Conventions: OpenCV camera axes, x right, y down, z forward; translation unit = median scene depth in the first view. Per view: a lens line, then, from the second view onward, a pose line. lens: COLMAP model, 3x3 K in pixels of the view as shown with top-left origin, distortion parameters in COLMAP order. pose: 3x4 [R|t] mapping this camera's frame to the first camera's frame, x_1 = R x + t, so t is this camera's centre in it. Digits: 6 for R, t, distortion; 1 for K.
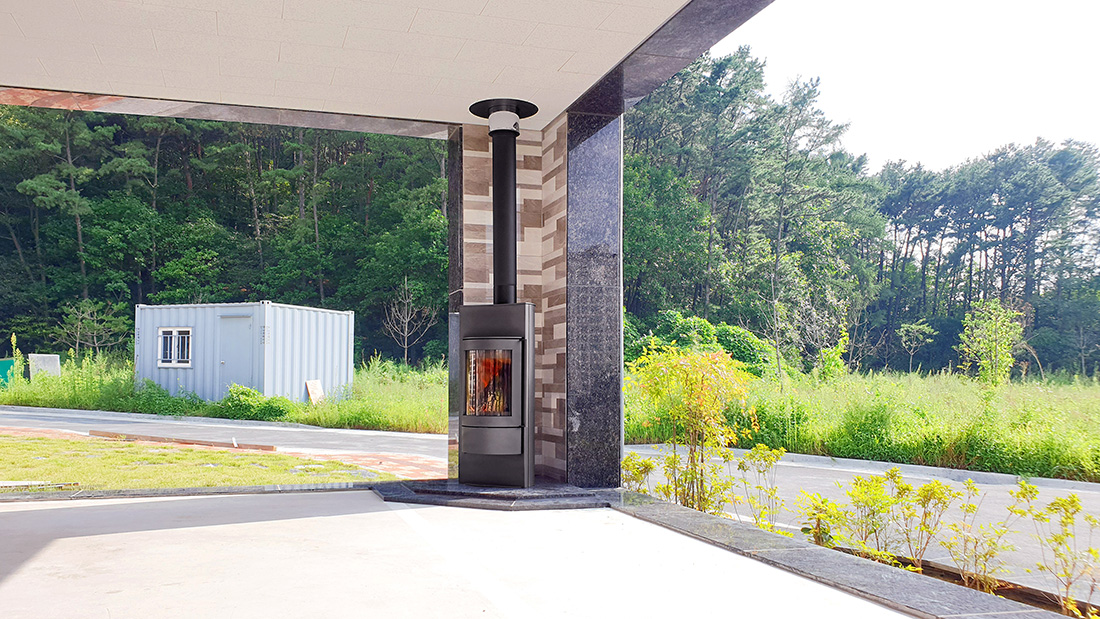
lens RADIAL K [[903.8, 0, 547.5], [0, 903.8, 275.2], [0, 0, 1]] dist [0.026008, 0.004344]
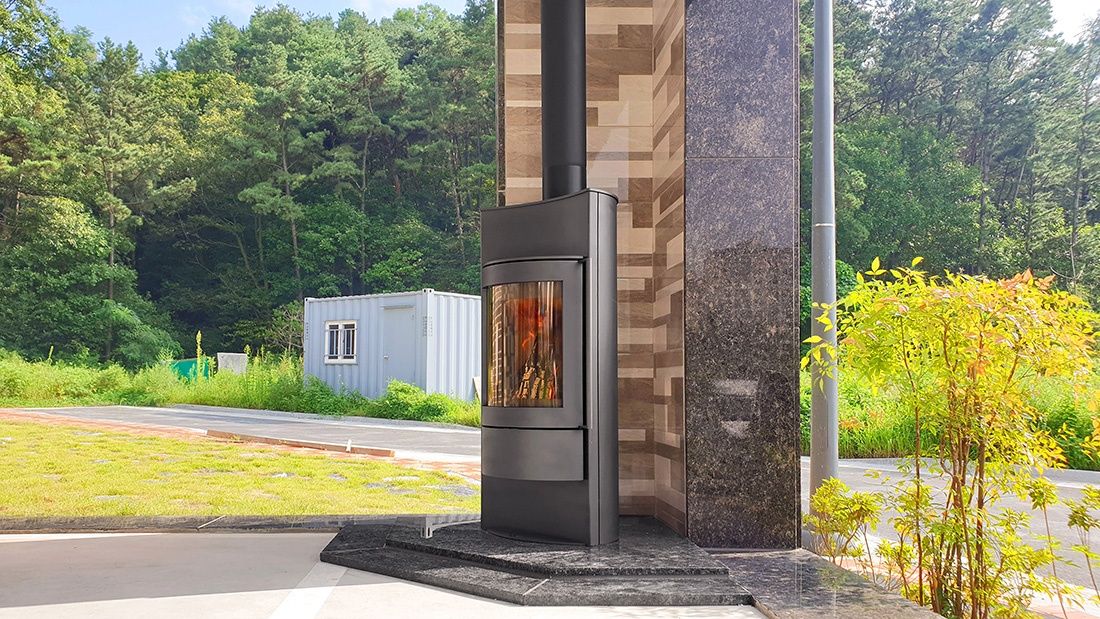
lens RADIAL K [[884.4, 0, 532.9], [0, 884.4, 320.8], [0, 0, 1]] dist [0.157423, -0.213557]
pose [[0.960137, -0.025120, -0.278399, 0.019532], [0.036982, 0.998615, 0.037435, 0.019747], [0.277073, -0.046238, 0.959736, 0.116476]]
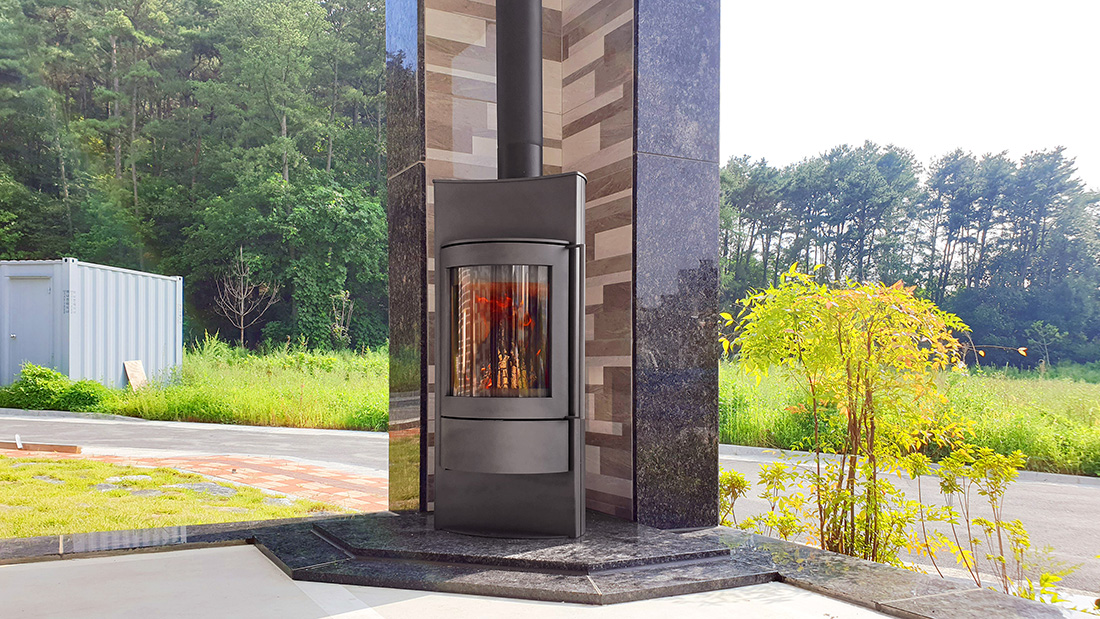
lens RADIAL K [[897.1, 0, 519.5], [0, 897.1, 344.8], [0, 0, 1]] dist [-0.066108, 0.003239]
pose [[0.987283, 0.009142, 0.158711, -0.030849], [-0.022440, 0.996363, 0.082199, 0.019766], [-0.157382, -0.084715, 0.983898, 0.118645]]
